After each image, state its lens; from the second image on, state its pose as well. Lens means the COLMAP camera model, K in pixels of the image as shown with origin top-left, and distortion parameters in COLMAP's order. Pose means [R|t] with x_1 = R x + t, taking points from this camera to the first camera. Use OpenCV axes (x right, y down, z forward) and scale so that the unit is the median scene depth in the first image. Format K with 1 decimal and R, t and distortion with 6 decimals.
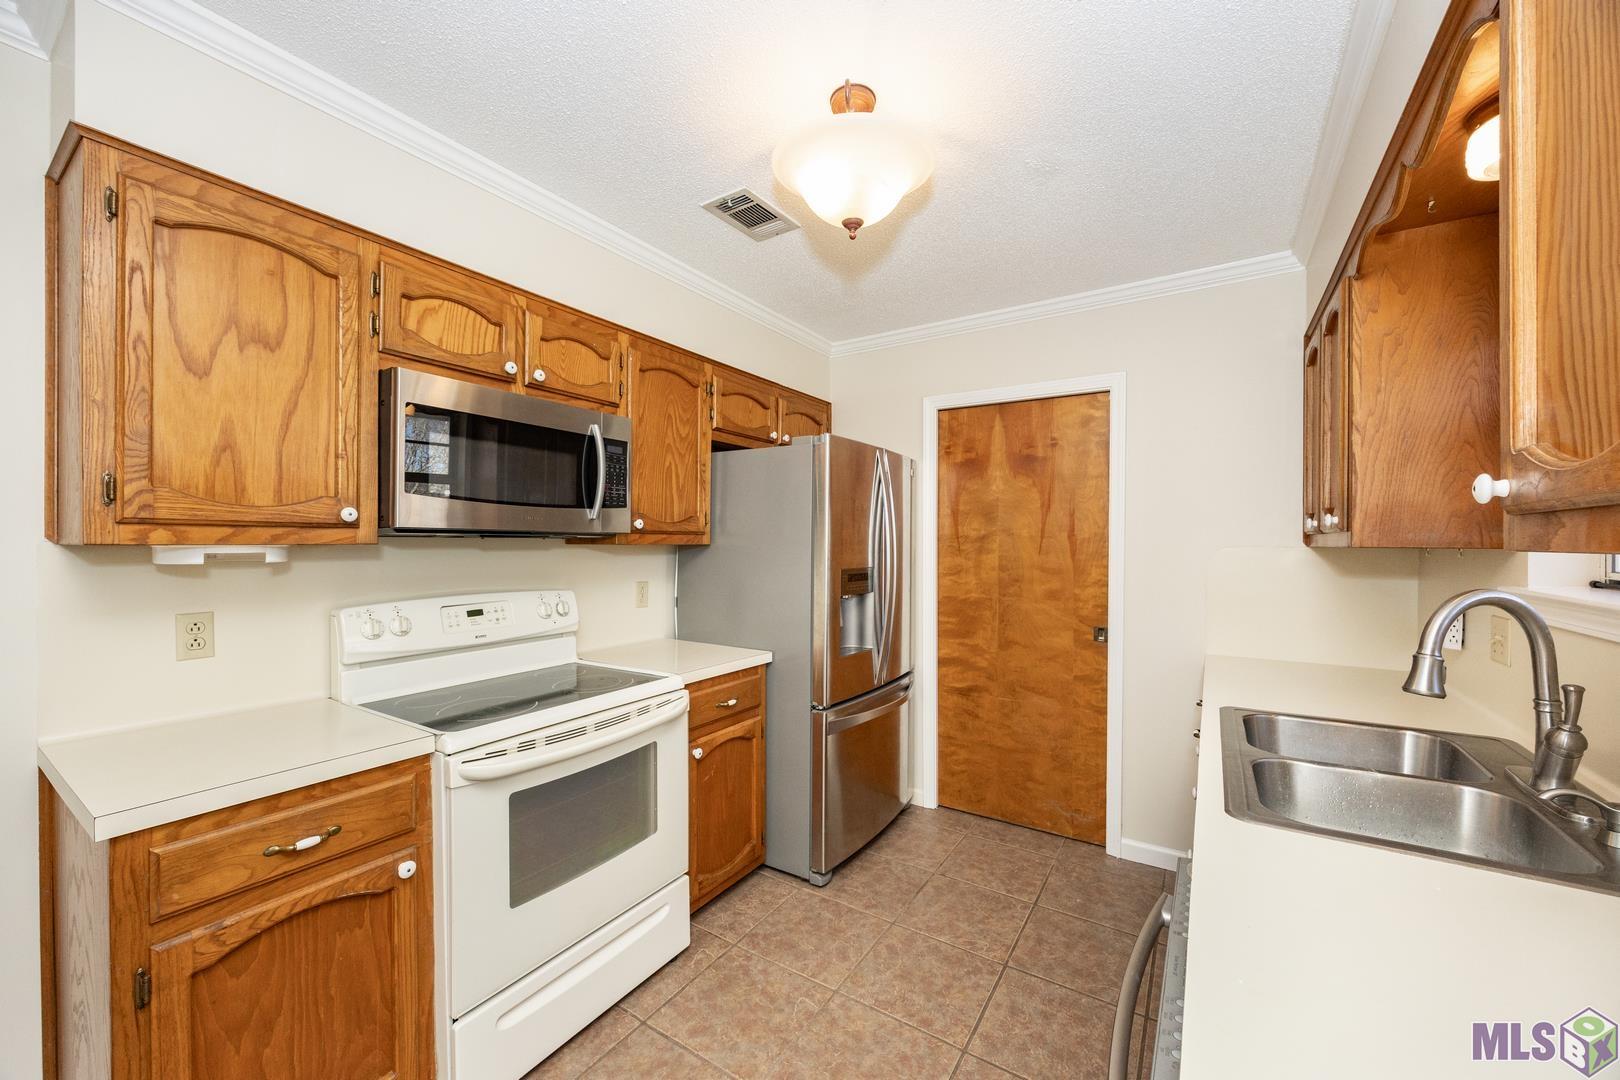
lens RADIAL K [[613.1, 0, 801.8], [0, 613.1, 538.8], [0, 0, 1]] dist [-0.001161, -0.000123]
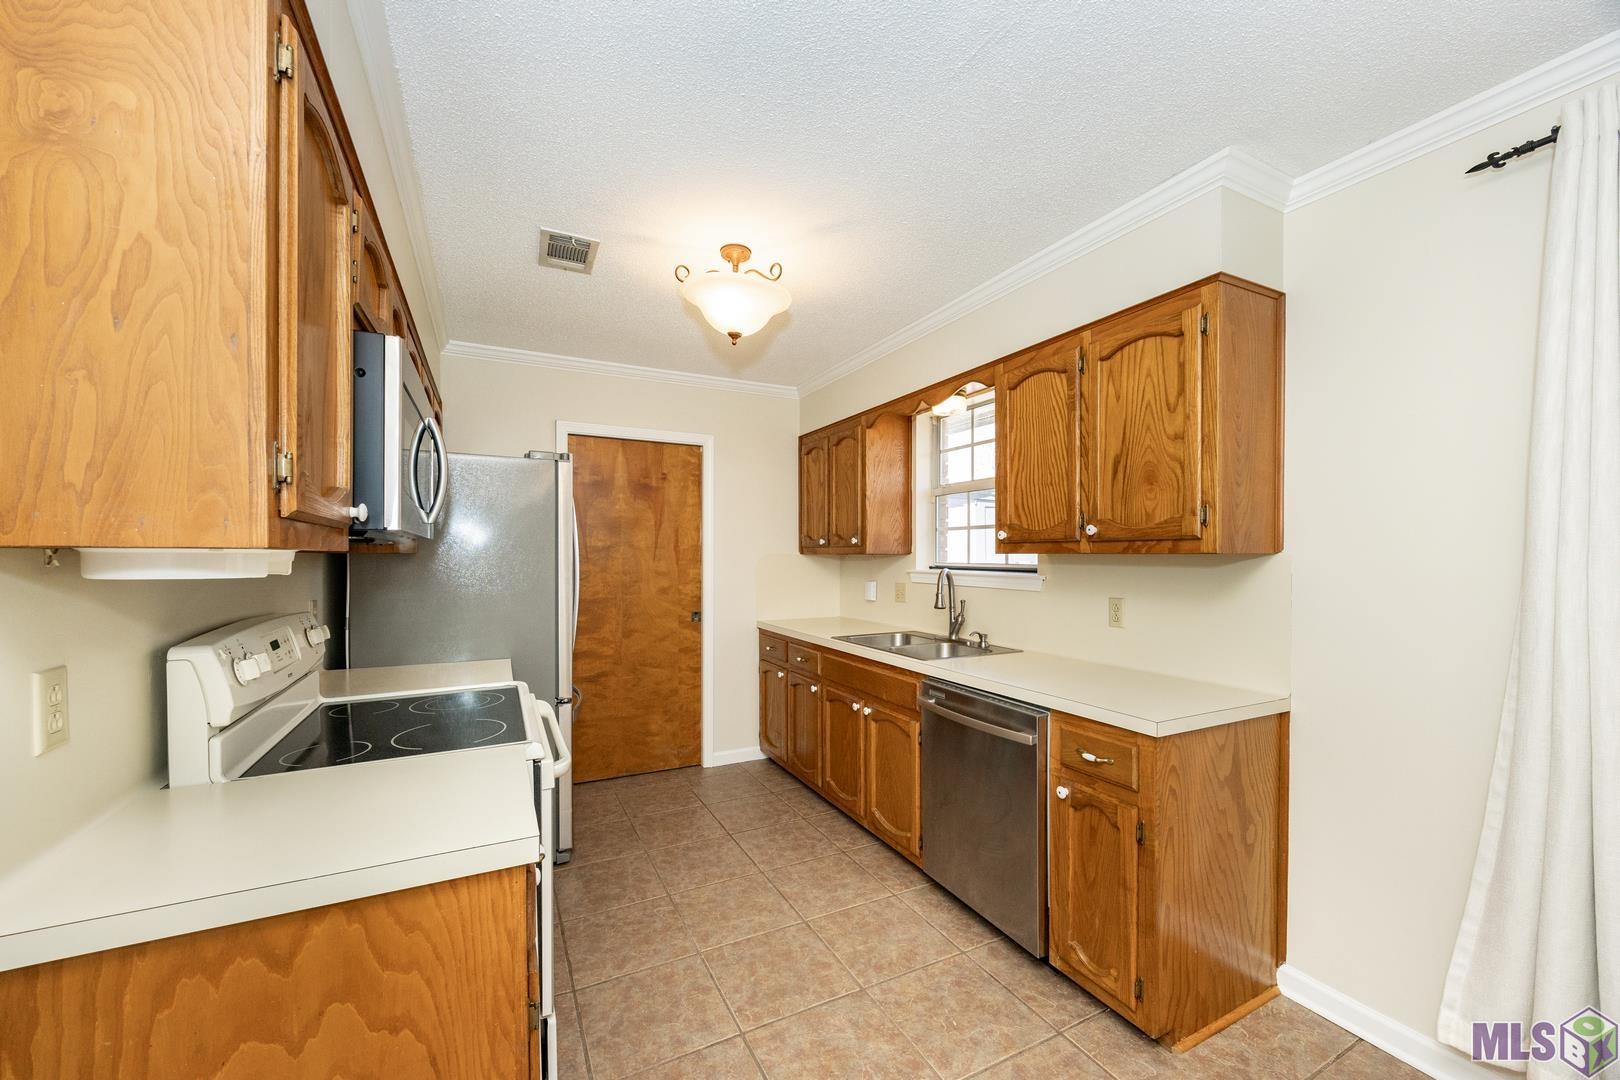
lens RADIAL K [[627.2, 0, 810.0], [0, 627.2, 540.0], [0, 0, 1]] dist [-0.002566, -0.000327]
pose [[0.492192, 0.019307, 0.870273, -0.859723], [-0.005674, 0.999804, -0.018972, 0.006581], [-0.870468, 0.004400, 0.492205, 0.070302]]
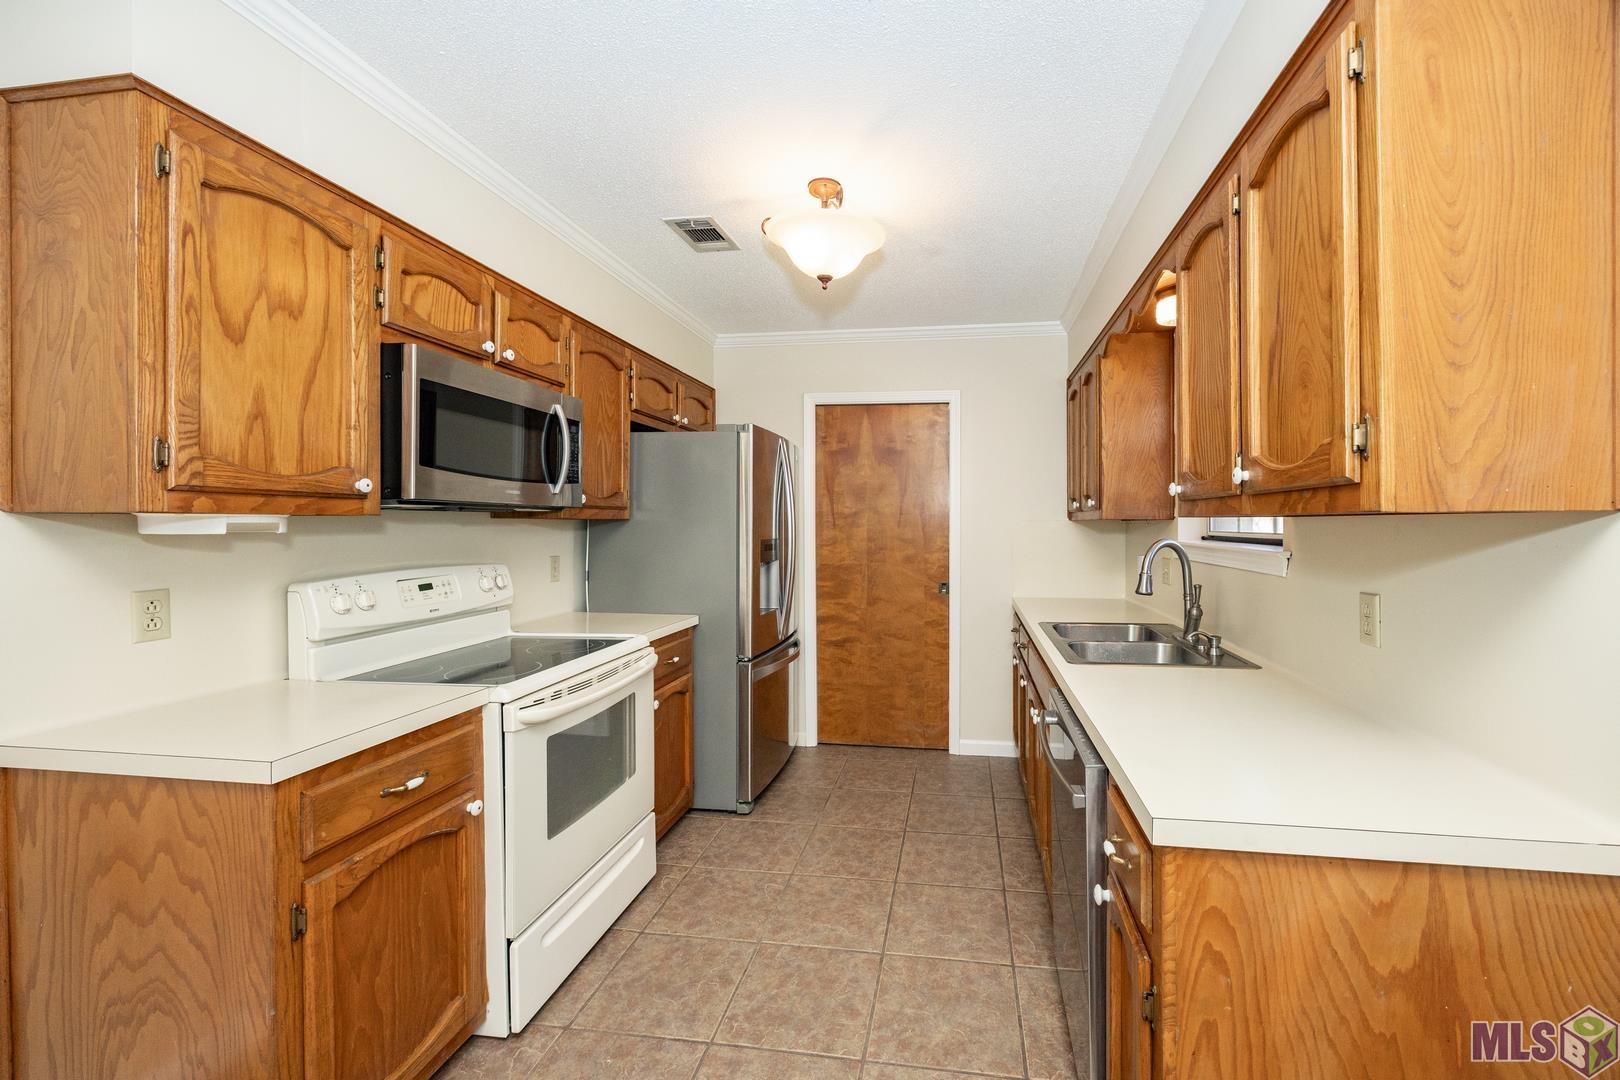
lens RADIAL K [[646.4, 0, 872.0], [0, 646.4, 508.2], [0, 0, 1]] dist [-0.000494, 0.000079]
pose [[0.901269, 0.008383, 0.433180, -0.332391], [-0.001408, 0.999864, -0.016419, 0.010525], [-0.433258, 0.014188, 0.901158, -0.241735]]
